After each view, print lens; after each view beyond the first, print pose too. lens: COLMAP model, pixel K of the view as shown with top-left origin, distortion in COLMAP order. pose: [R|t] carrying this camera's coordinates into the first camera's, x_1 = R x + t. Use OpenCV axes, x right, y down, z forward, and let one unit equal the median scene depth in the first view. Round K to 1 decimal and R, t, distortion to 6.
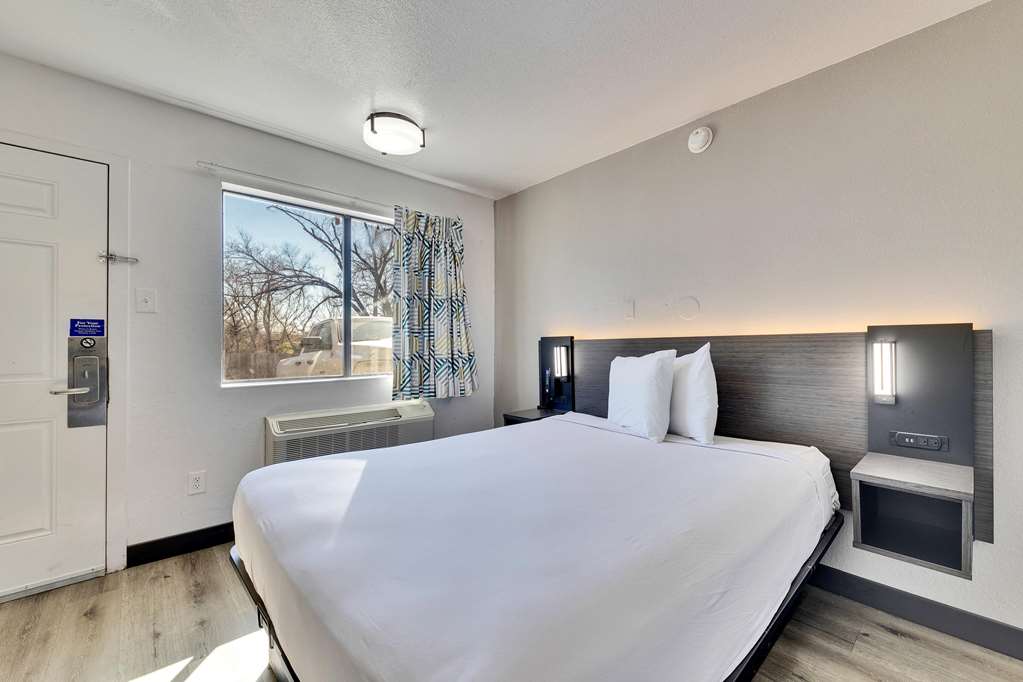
lens RADIAL K [[471.7, 0, 515.1], [0, 471.7, 344.1], [0, 0, 1]] dist [0.001350, -0.000185]
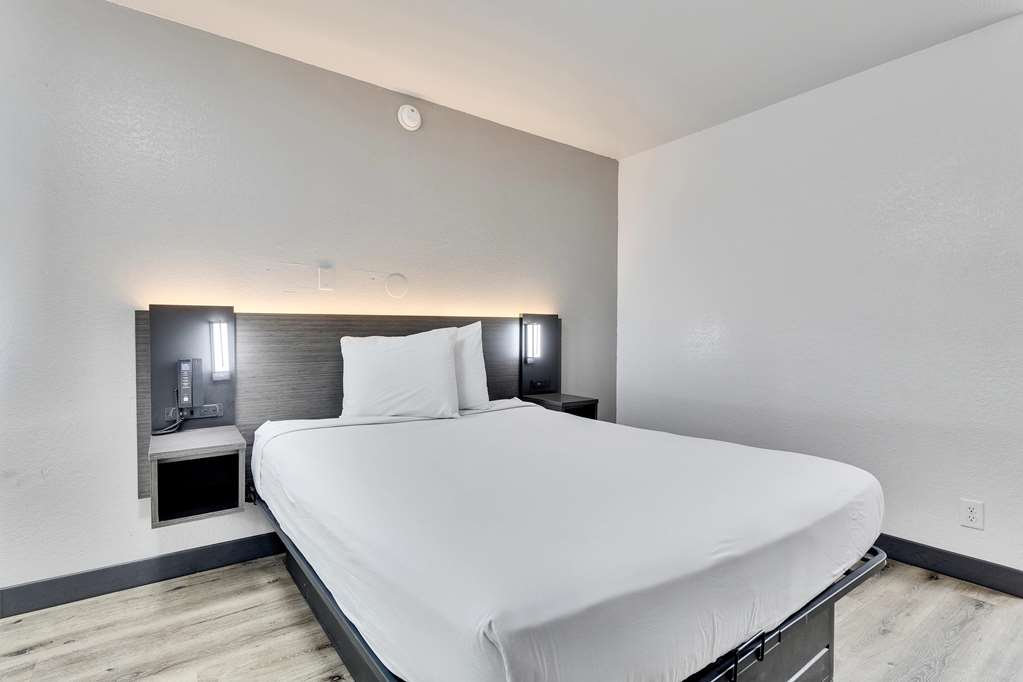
lens RADIAL K [[471.7, 0, 515.1], [0, 471.7, 344.1], [0, 0, 1]] dist [0.001350, -0.000185]
pose [[0.123789, -0.032941, 0.991762, -0.456109], [-0.009818, 0.999359, 0.034419, 0.007747], [-0.992260, -0.013998, 0.123387, 0.542402]]
